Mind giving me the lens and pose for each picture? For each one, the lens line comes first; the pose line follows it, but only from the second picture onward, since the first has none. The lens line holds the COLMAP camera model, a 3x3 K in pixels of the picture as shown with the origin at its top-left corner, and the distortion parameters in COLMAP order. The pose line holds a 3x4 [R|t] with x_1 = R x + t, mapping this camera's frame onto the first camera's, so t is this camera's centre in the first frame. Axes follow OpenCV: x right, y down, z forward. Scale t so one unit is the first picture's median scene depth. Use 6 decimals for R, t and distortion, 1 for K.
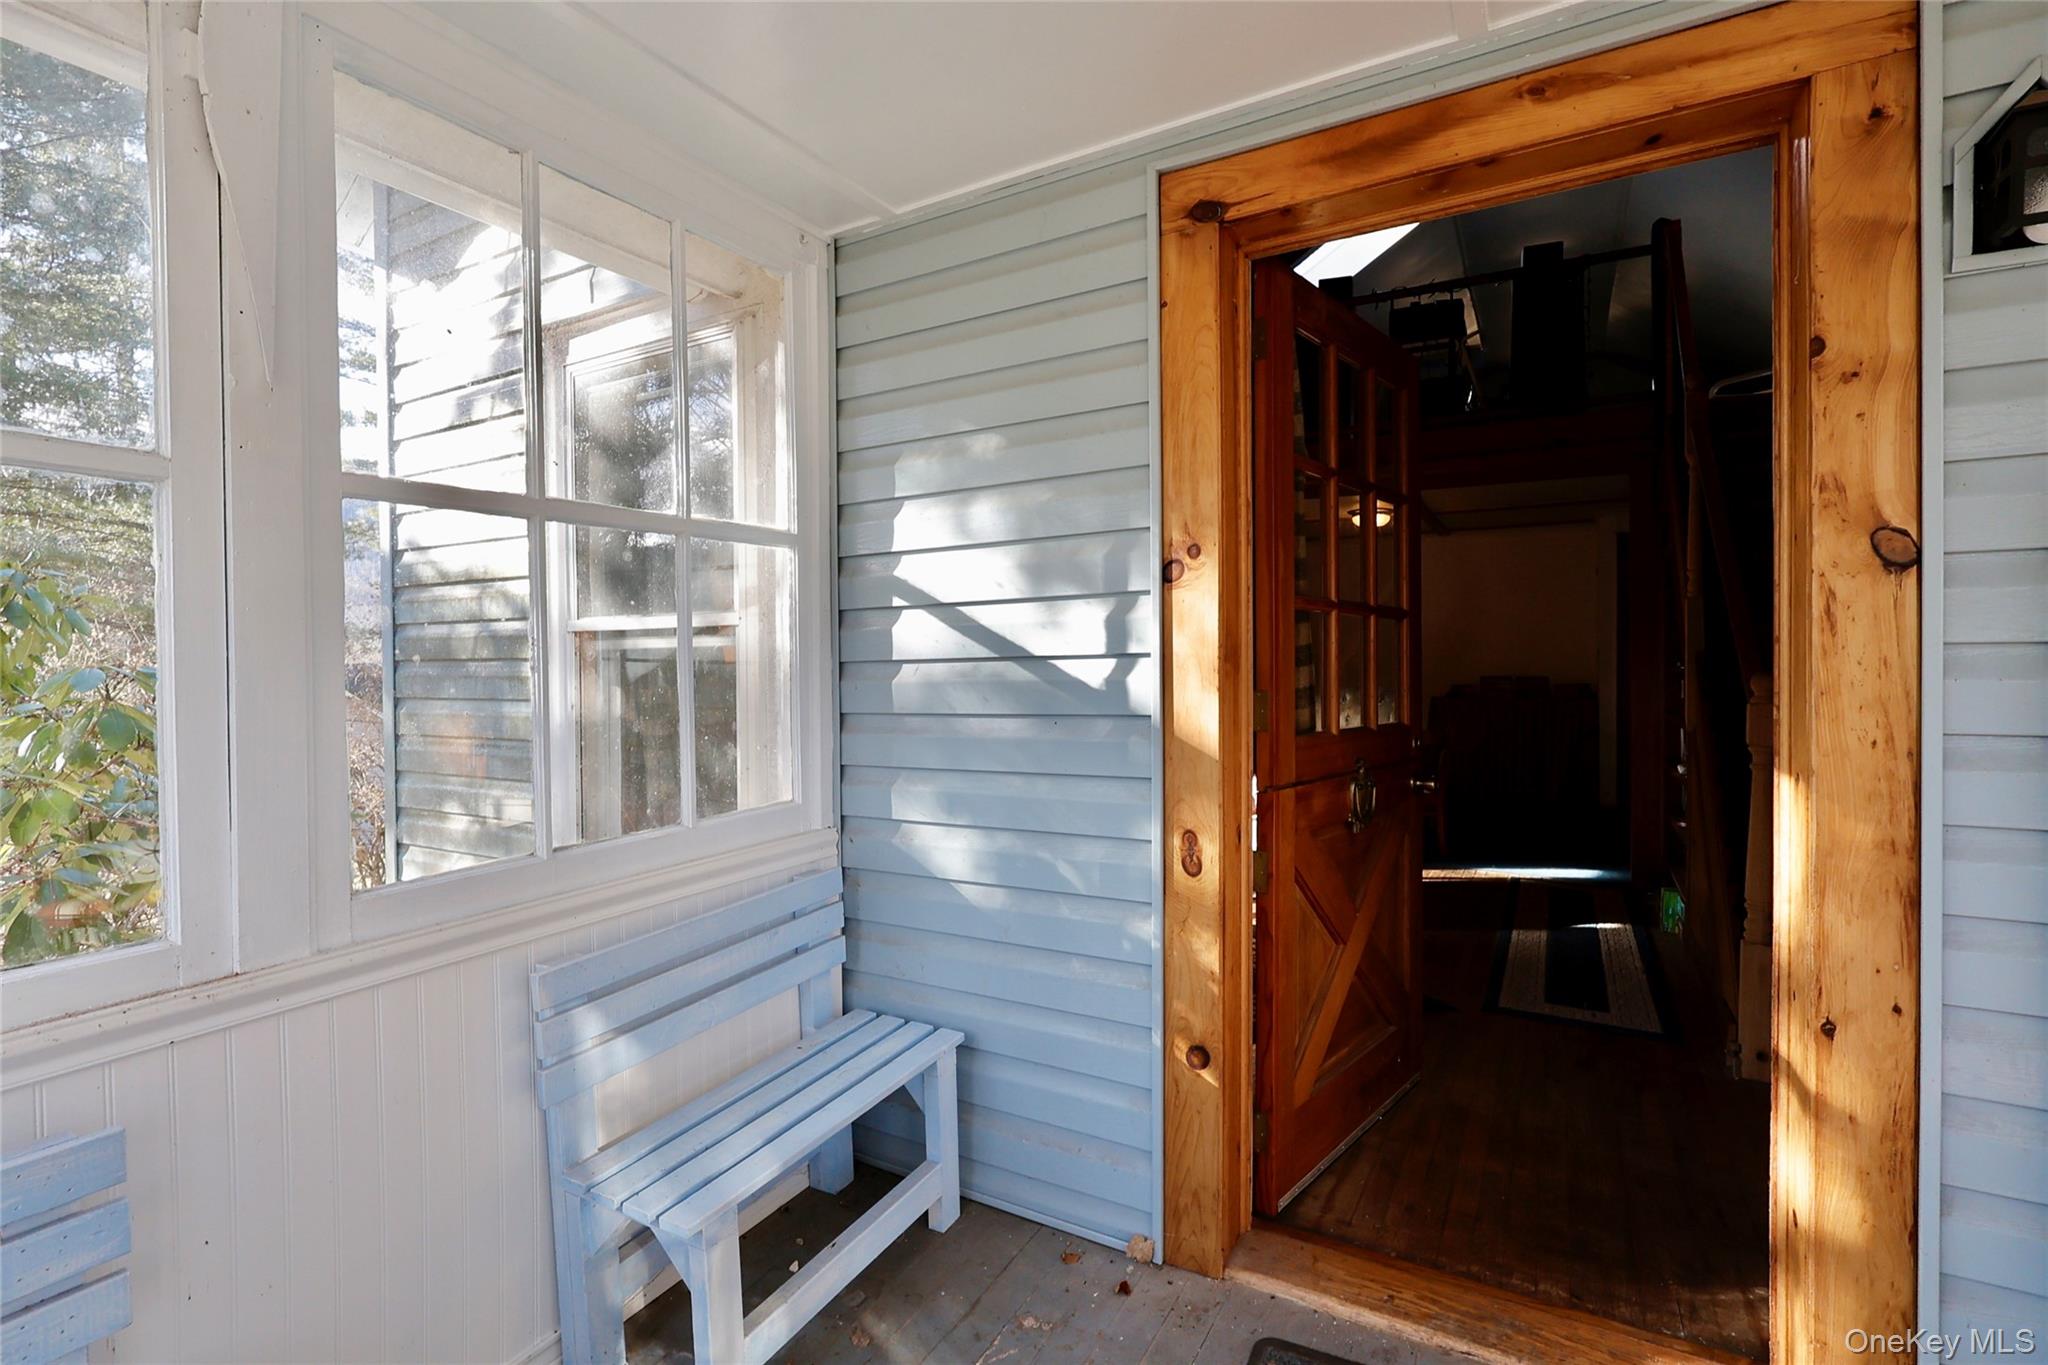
lens RADIAL K [[939.8, 0, 1024.0], [0, 939.8, 682.5], [0, 0, 1]] dist [-0.001568, 0.000005]
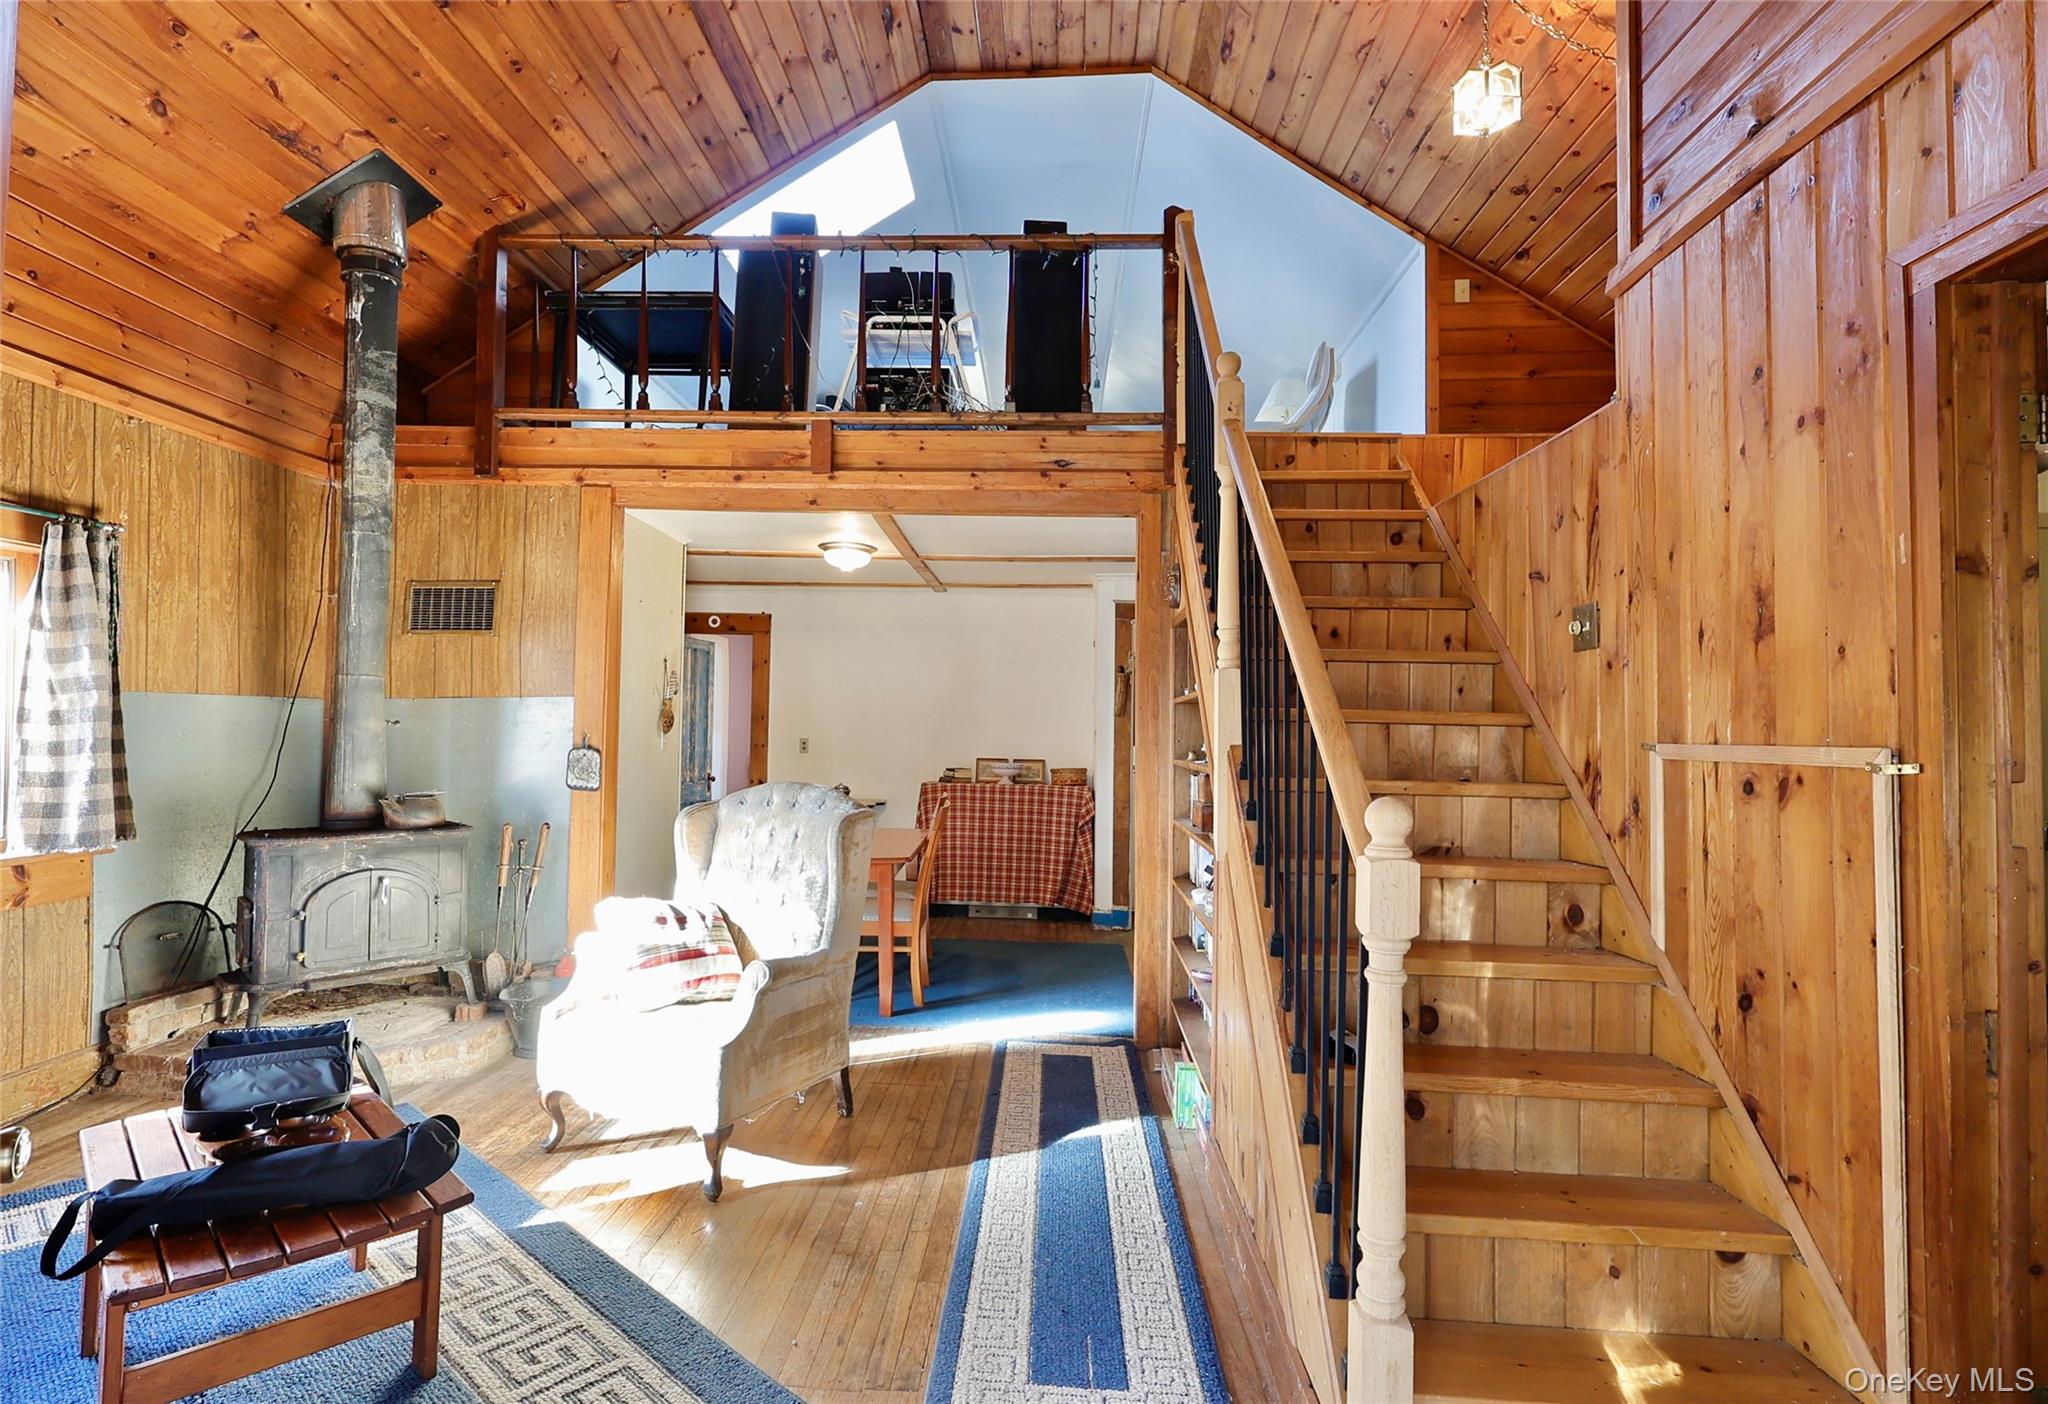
lens RADIAL K [[969.8, 0, 1024.0], [0, 969.8, 702.0], [0, 0, 1]] dist [0.000047, -0.000002]
pose [[0.884243, 0.036052, 0.465633, 0.175034], [-0.012121, 0.998452, -0.054288, -0.017206], [-0.466869, 0.042360, 0.883311, 0.308290]]
